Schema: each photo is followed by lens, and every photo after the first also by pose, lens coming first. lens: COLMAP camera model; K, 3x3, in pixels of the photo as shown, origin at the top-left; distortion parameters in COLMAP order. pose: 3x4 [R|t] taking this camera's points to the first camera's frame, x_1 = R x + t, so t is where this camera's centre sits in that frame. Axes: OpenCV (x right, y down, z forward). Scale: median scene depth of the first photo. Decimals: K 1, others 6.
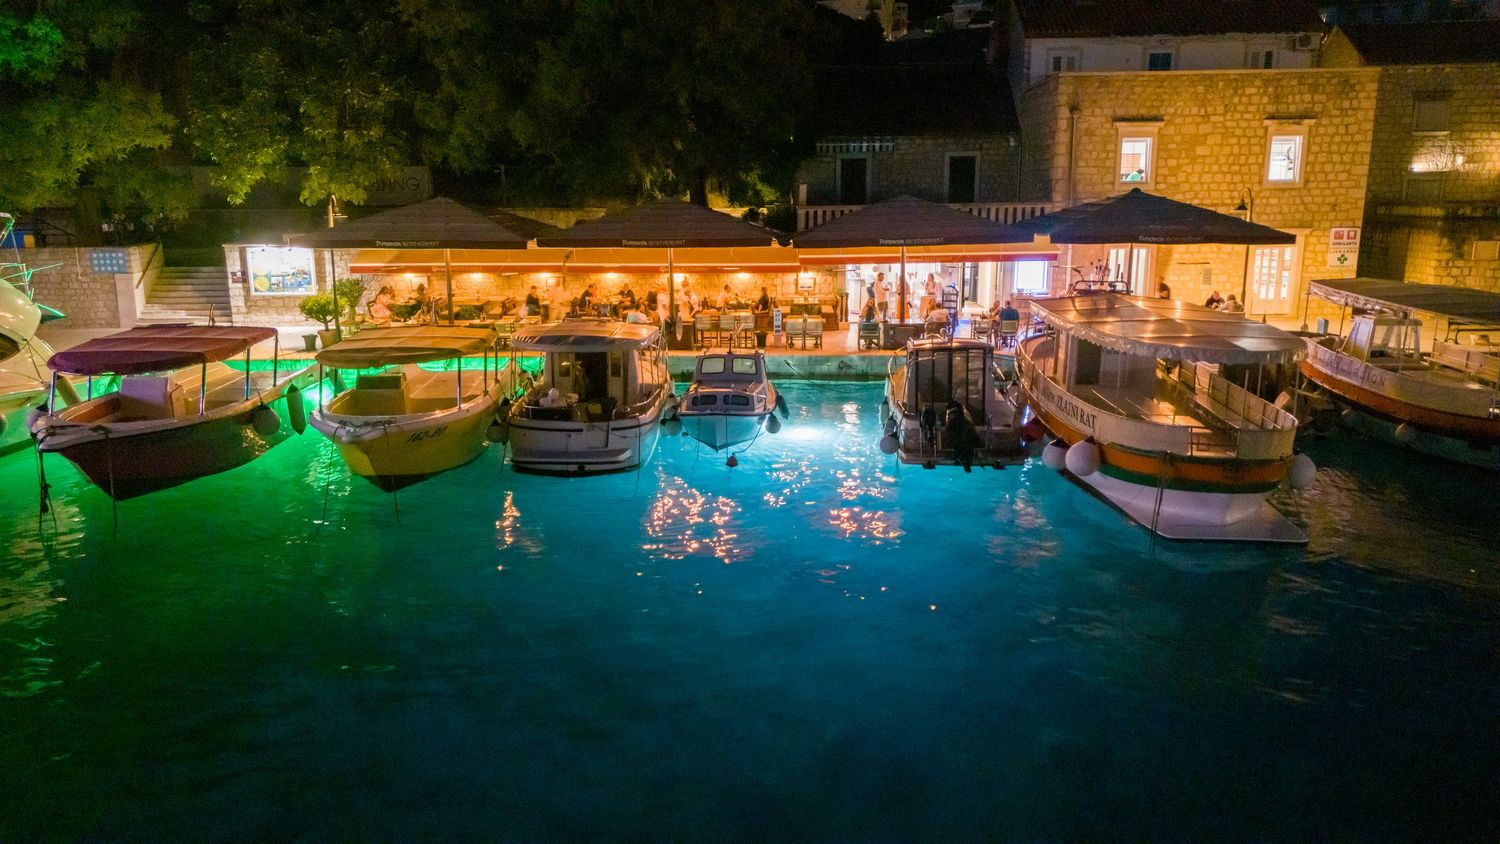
lens RADIAL K [[1067.4, 0, 746.3], [0, 1067.4, 425.5], [0, 0, 1]] dist [-0.019945, 0.001750]
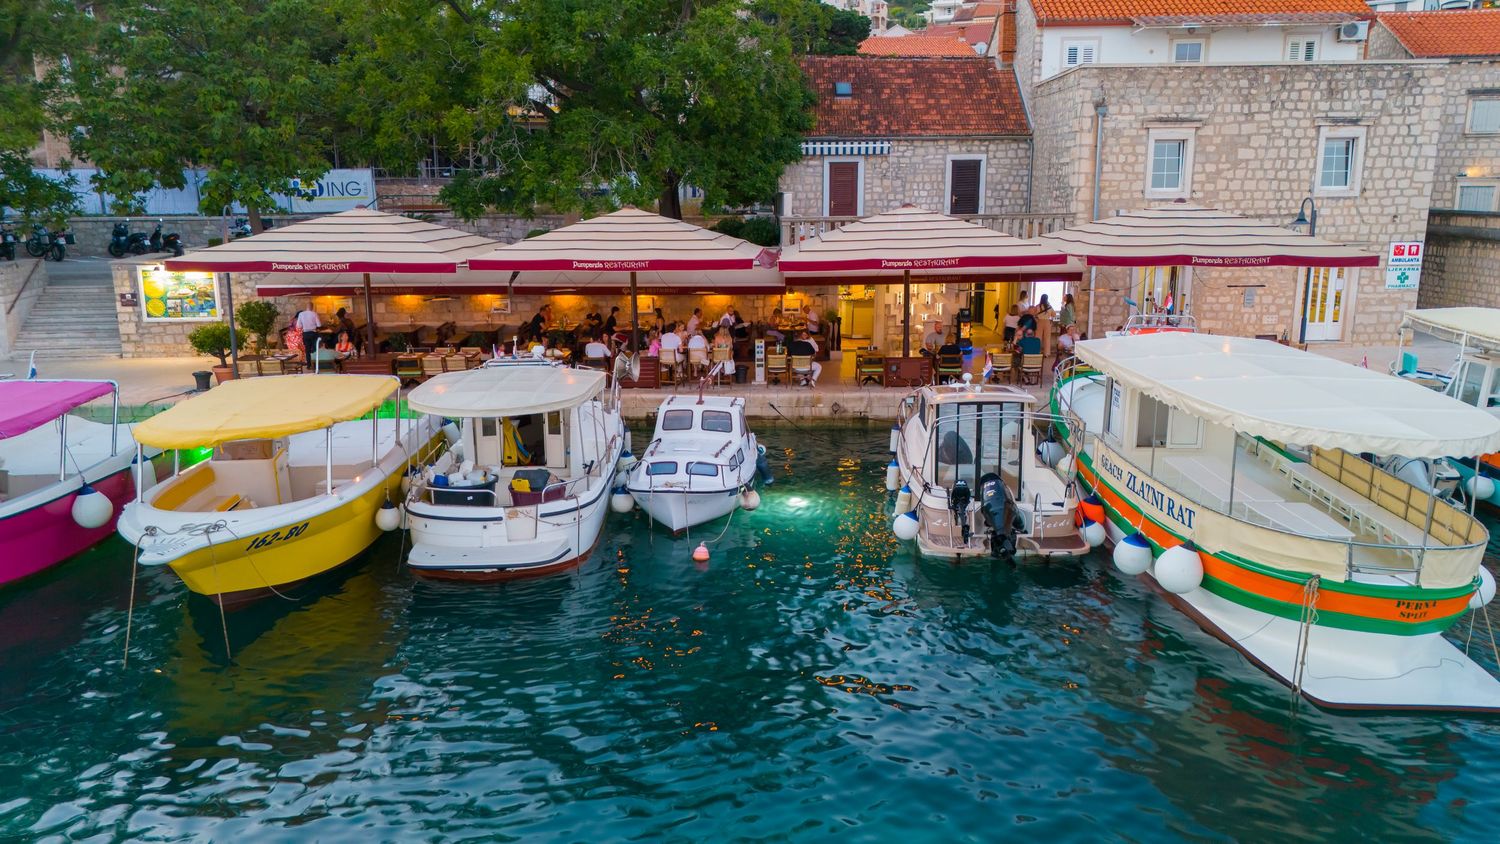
lens RADIAL K [[1067.4, 0, 752.7], [0, 1067.4, 421.9], [0, 0, 1]] dist [-0.019945, 0.001750]
pose [[0.999639, -0.004753, 0.026430, 0.001100], [0.004909, 0.999971, -0.005829, -0.035578], [-0.026402, 0.005957, 0.999634, 0.140656]]
